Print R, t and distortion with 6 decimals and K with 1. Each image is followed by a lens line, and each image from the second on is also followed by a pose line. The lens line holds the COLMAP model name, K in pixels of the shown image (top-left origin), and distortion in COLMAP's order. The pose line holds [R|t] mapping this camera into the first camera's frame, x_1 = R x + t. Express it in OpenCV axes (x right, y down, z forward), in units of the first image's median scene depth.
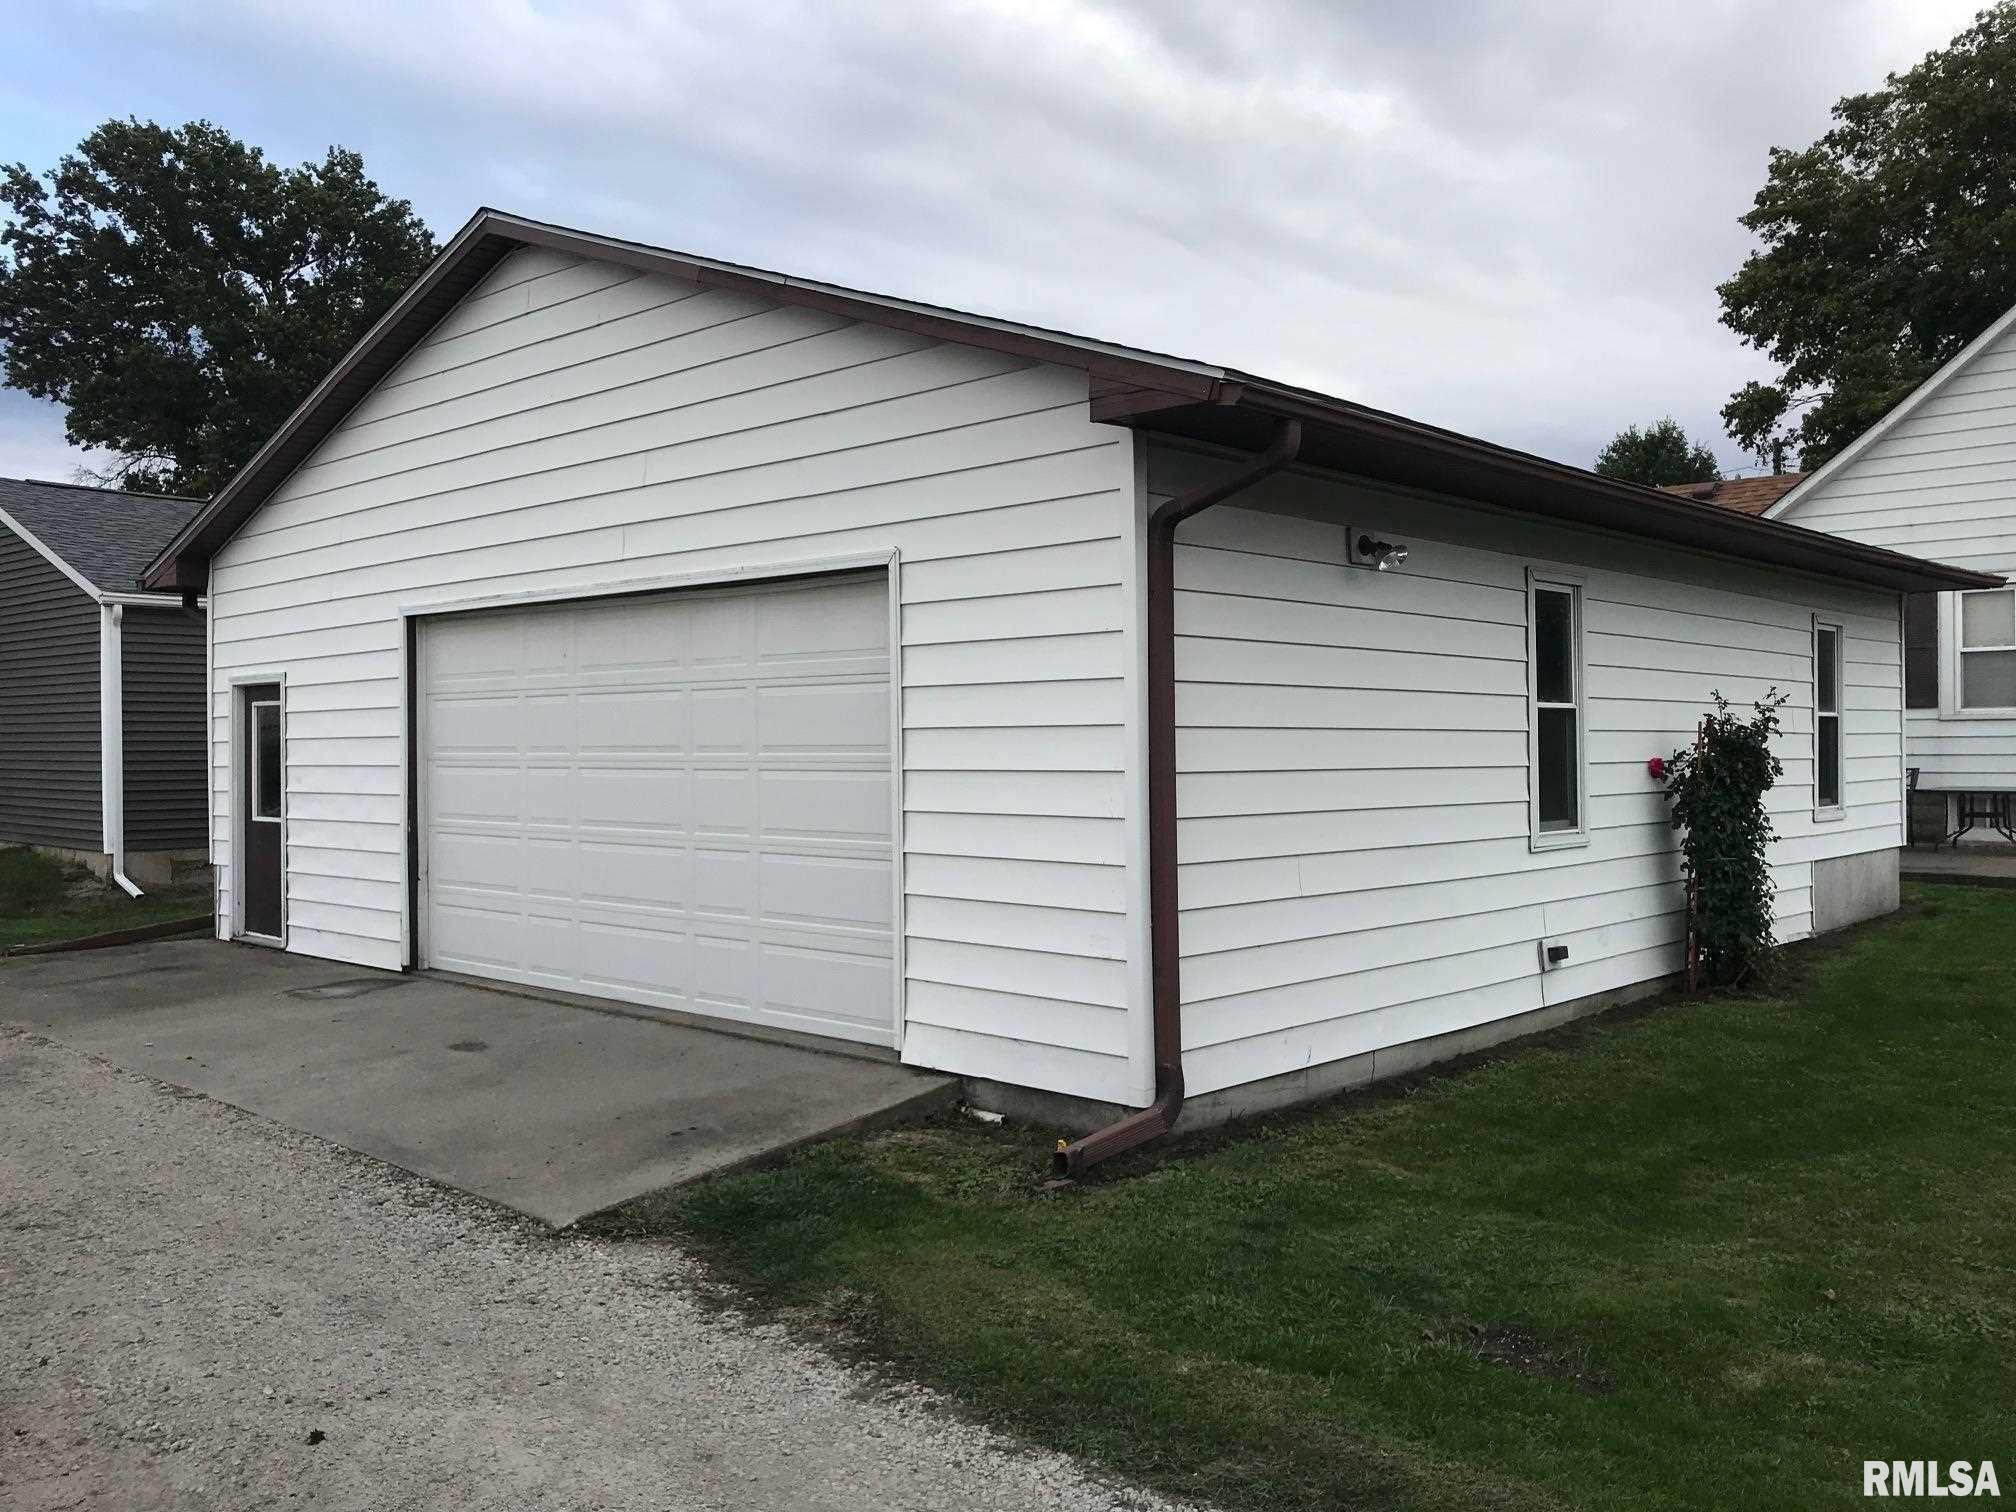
lens RADIAL K [[1679.9, 0, 1008.0], [0, 1679.9, 756.0], [0, 0, 1]] dist [0.009536, 0.006334]
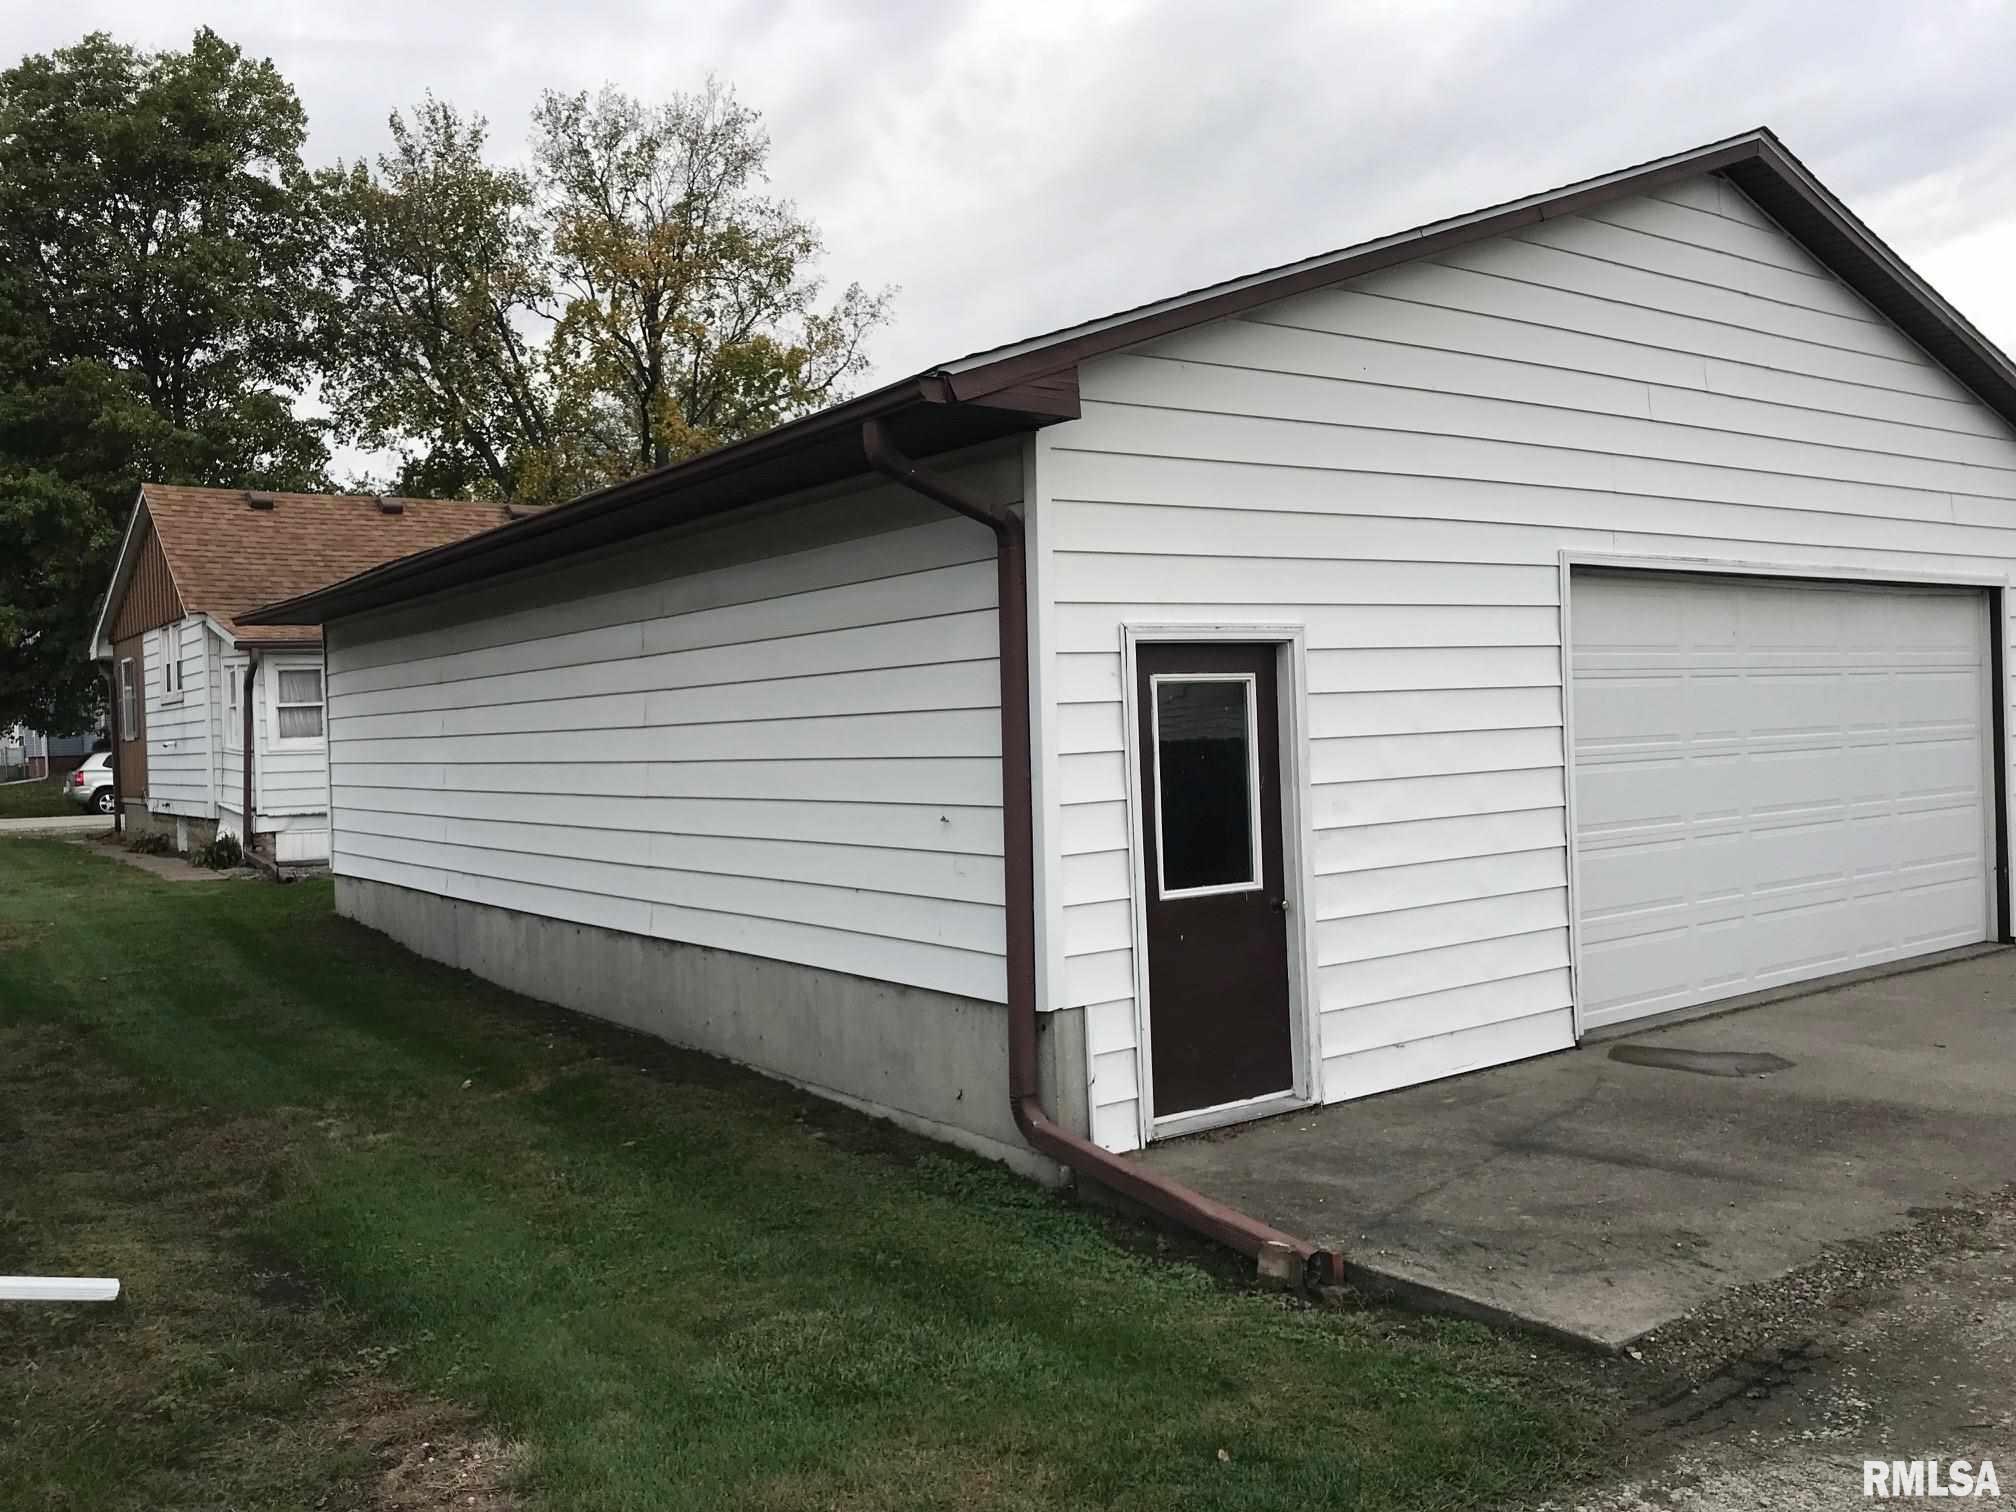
lens RADIAL K [[1679.9, 0, 1008.0], [0, 1679.9, 756.0], [0, 0, 1]] dist [0.009536, 0.006334]
pose [[0.180773, -0.012792, 0.983442, -1.192479], [0.045007, 0.998976, 0.004721, -0.013663], [-0.982495, 0.043408, 0.181163, 1.170548]]
